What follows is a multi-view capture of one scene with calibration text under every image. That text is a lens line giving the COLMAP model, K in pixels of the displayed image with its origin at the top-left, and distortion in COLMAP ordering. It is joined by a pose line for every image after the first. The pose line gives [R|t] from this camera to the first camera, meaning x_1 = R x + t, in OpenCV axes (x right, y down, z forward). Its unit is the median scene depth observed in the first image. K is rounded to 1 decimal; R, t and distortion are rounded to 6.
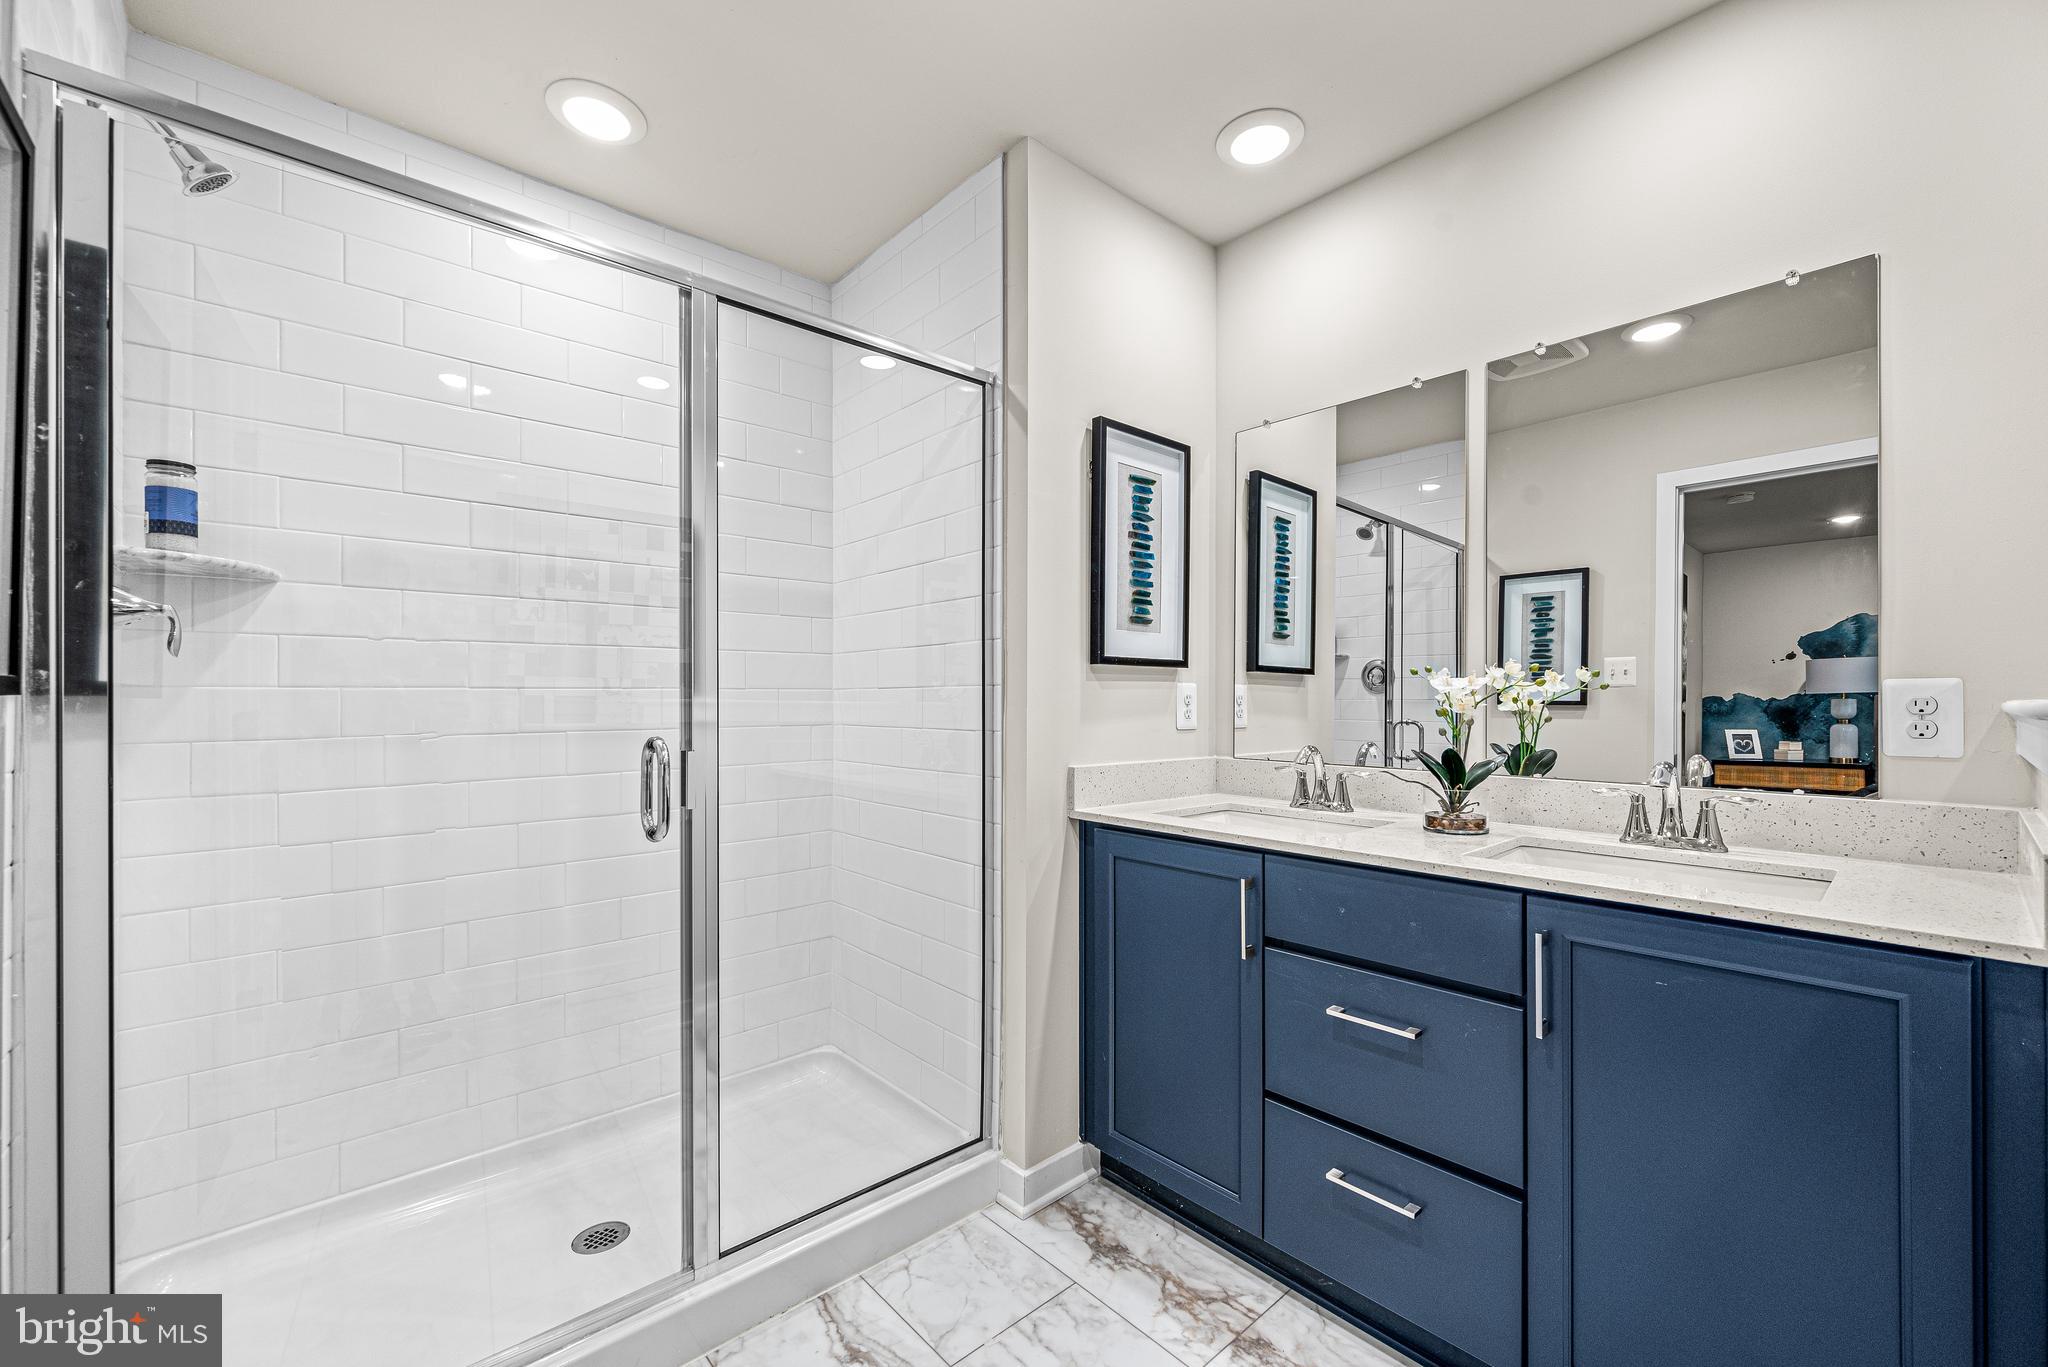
lens RADIAL K [[838.7, 0, 1037.3], [0, 838.7, 692.1], [0, 0, 1]] dist [0.000383, -0.000076]
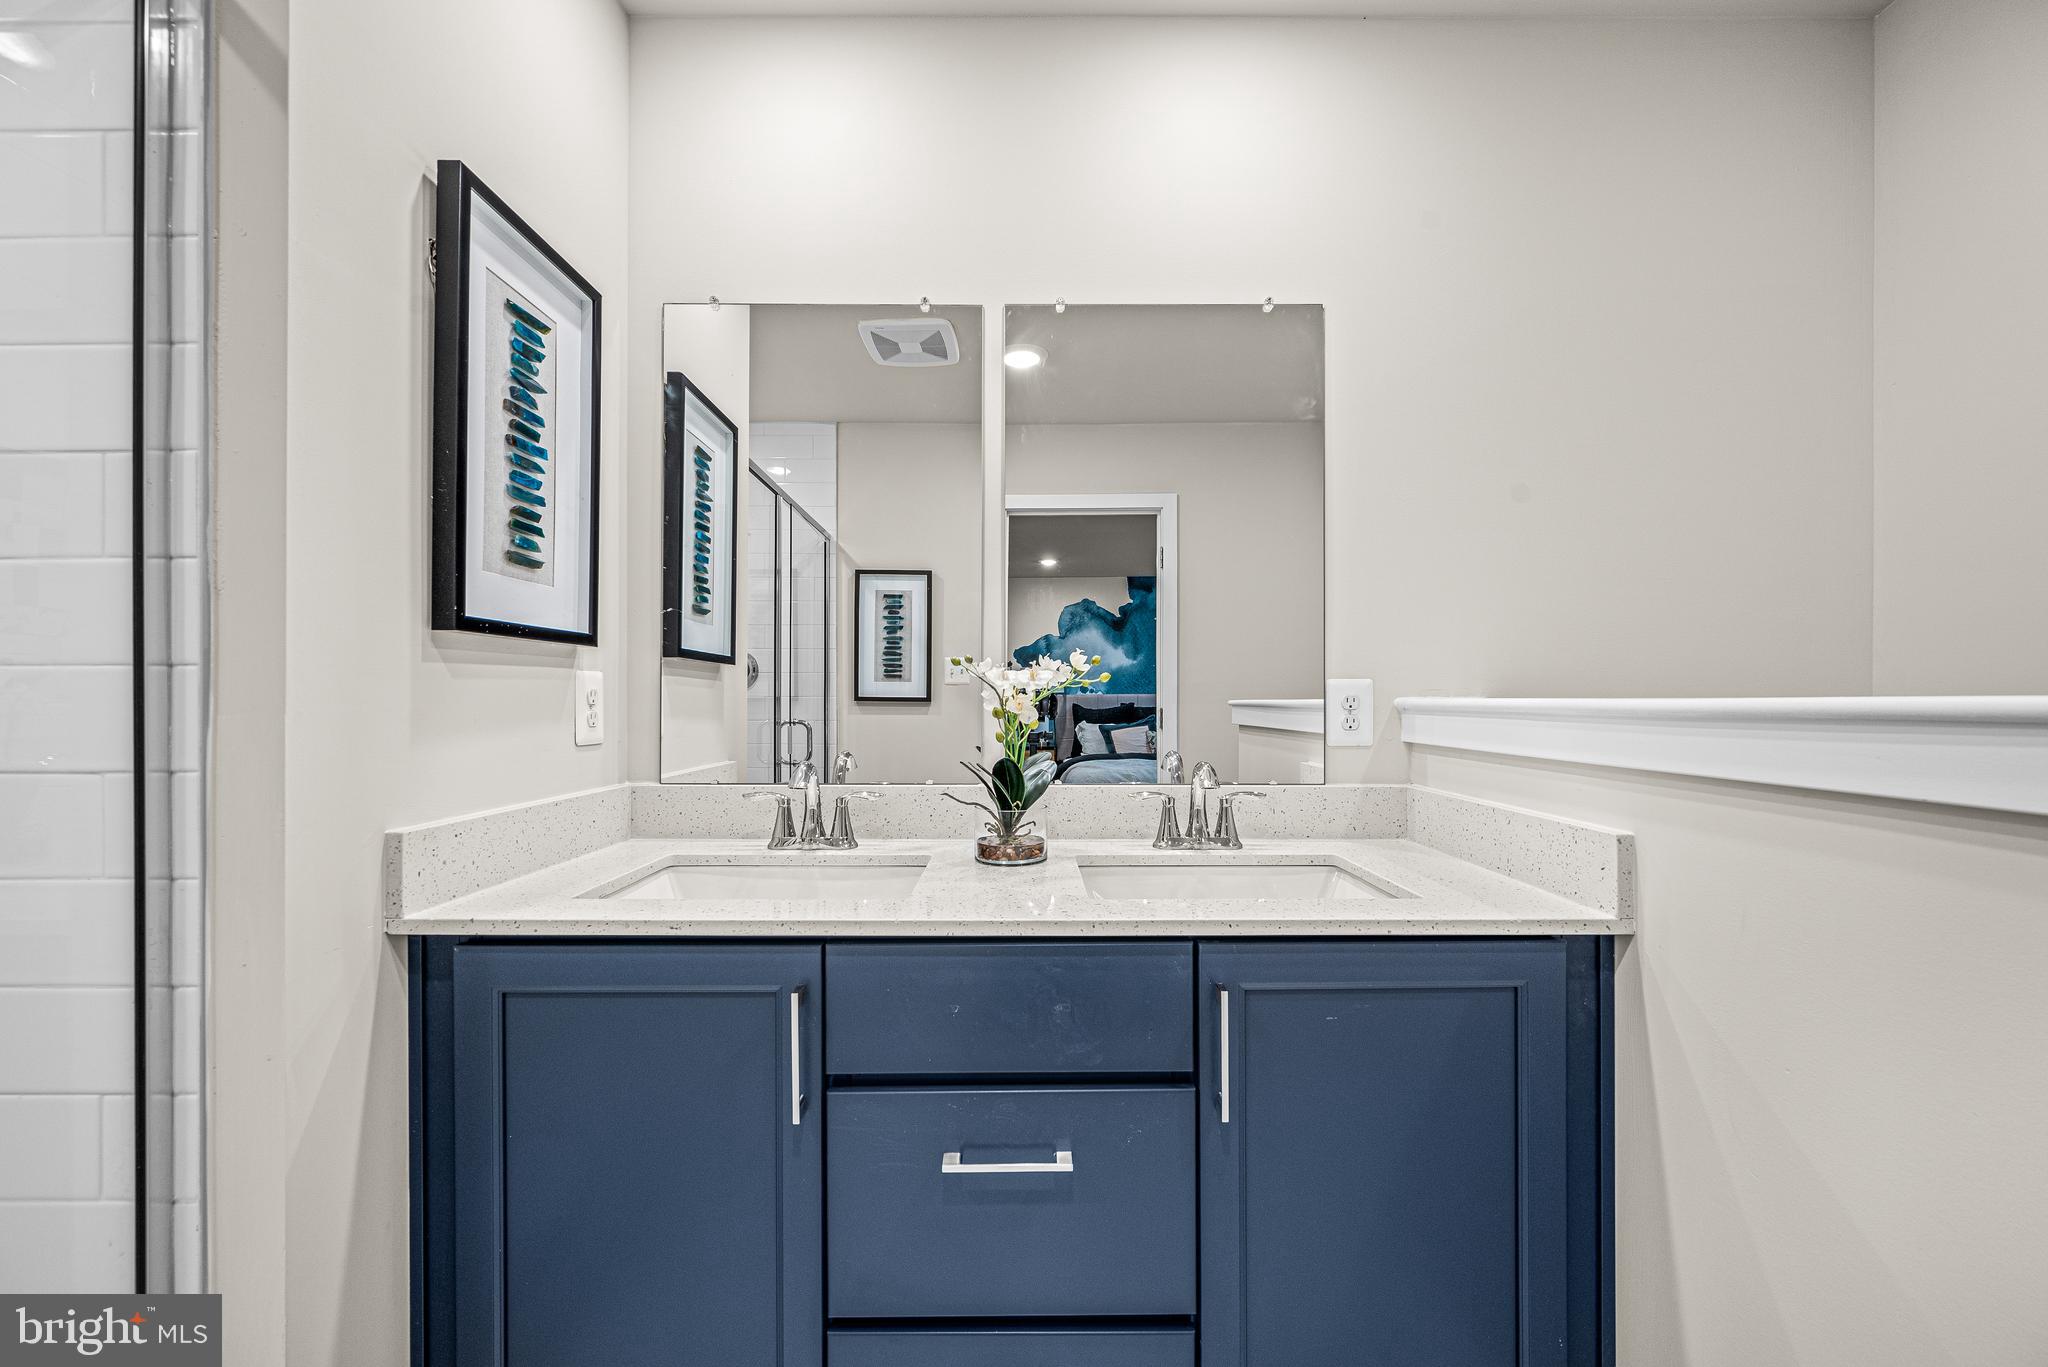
lens RADIAL K [[838.7, 0, 1037.3], [0, 838.7, 692.1], [0, 0, 1]] dist [0.000383, -0.000076]
pose [[0.670355, 0.002722, 0.742035, -0.069498], [-0.006895, 0.999973, 0.002561, 0.001466], [-0.742008, -0.006833, 0.670356, 0.360489]]
